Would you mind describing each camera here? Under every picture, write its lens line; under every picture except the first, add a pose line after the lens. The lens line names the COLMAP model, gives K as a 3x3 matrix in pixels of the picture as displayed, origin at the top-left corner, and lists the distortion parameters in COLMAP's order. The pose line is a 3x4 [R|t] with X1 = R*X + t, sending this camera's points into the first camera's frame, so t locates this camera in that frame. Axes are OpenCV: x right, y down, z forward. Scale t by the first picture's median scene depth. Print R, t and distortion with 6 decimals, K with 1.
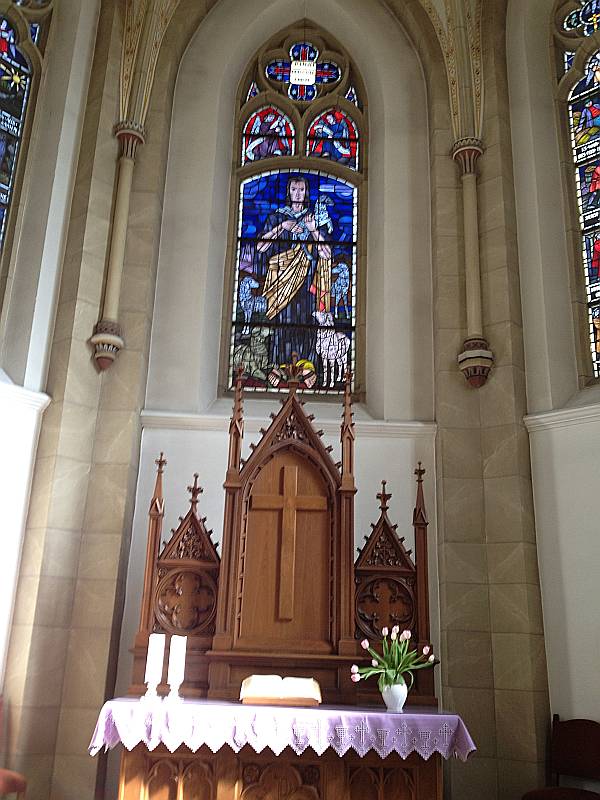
lens RADIAL K [[760.9, 0, 284.7], [0, 760.9, 387.7], [0, 0, 1]] dist [0.034851, 0.000000]
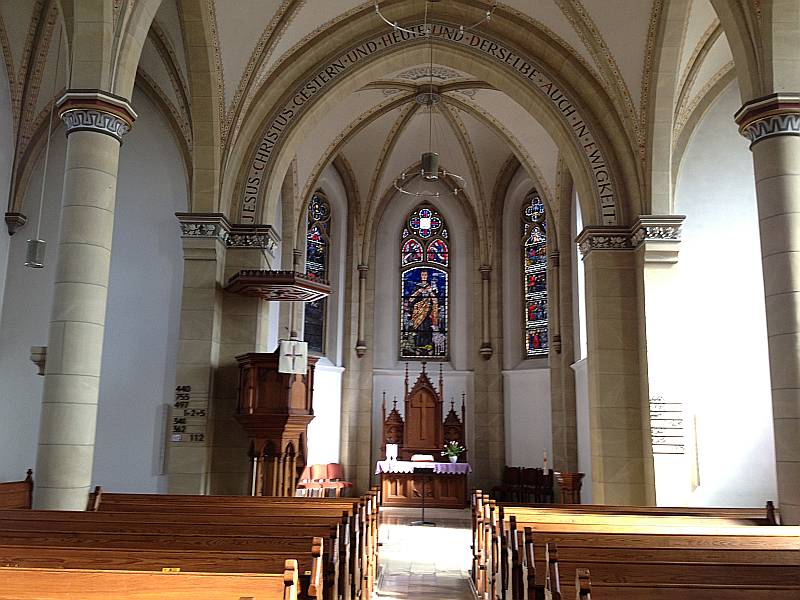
lens RADIAL K [[760.9, 0, 368.9], [0, 760.9, 272.9], [0, 0, 1]] dist [0.034851, 0.000000]
pose [[0.996903, -0.028417, -0.073329, 0.023749], [0.036693, 0.992791, 0.114106, -0.685869], [0.069558, -0.116443, 0.990759, -1.900964]]
